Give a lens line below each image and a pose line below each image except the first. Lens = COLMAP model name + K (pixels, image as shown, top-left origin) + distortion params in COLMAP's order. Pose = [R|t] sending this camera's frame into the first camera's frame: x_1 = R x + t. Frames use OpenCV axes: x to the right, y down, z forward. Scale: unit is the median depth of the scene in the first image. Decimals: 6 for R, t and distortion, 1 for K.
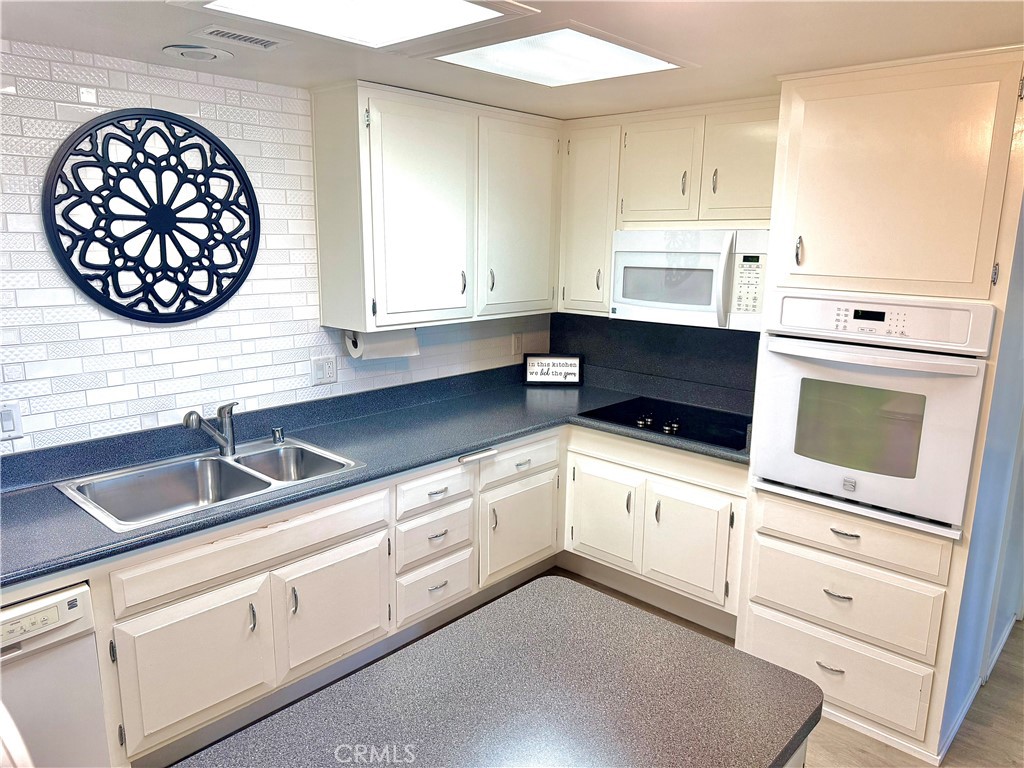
lens RADIAL K [[727.0, 0, 512.0], [0, 727.0, 384.0], [0, 0, 1]] dist [0.071565, -0.098863]
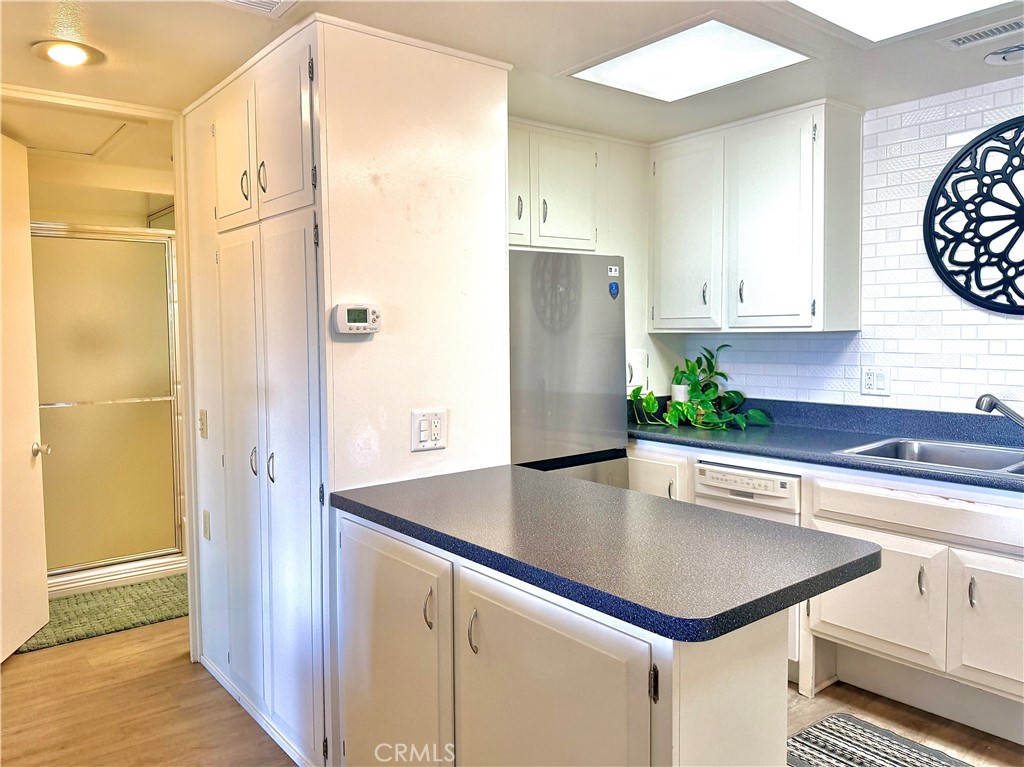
lens RADIAL K [[740.6, 0, 481.9], [0, 740.6, 372.2], [0, 0, 1]] dist [0.067294, -0.072892]
pose [[-0.160482, 0.048575, -0.985843, 0.726005], [-0.189733, 0.978644, 0.079107, 0.058650], [0.968631, 0.199742, -0.147839, 0.455639]]
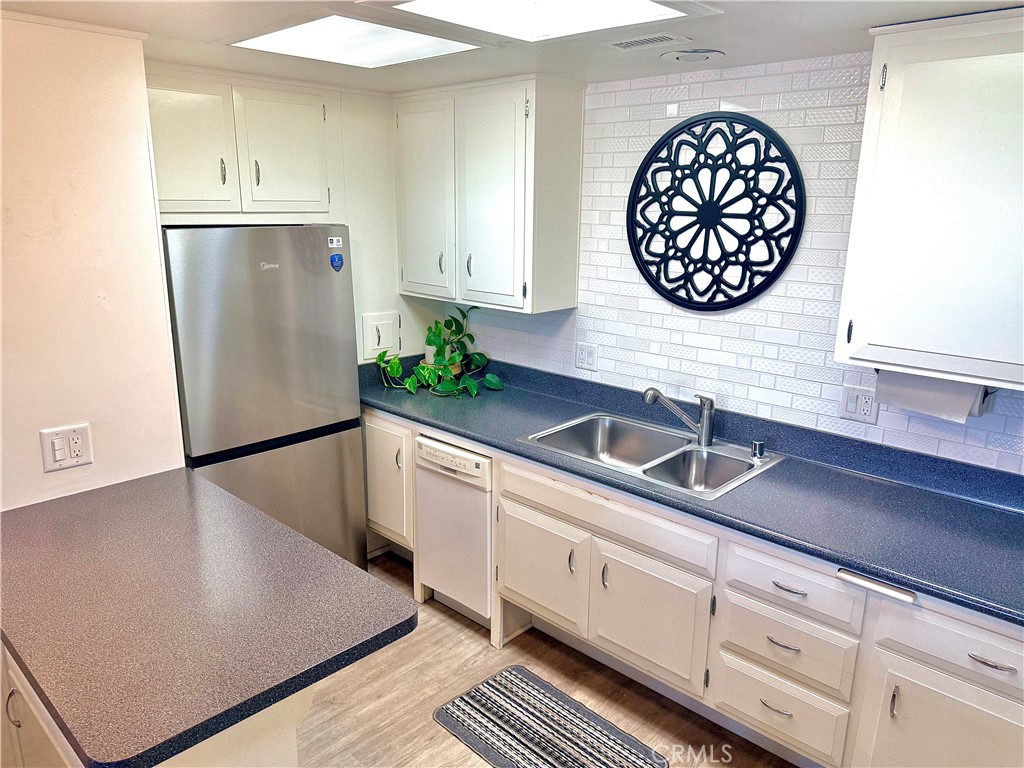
lens RADIAL K [[719.6, 0, 503.2], [0, 719.6, 386.8], [0, 0, 1]] dist [0.105461, -0.144373]
pose [[-0.009675, 0.239707, -0.970797, 0.638479], [-0.217365, 0.947124, 0.236028, -0.174801], [0.976042, 0.213301, 0.042940, 0.726327]]
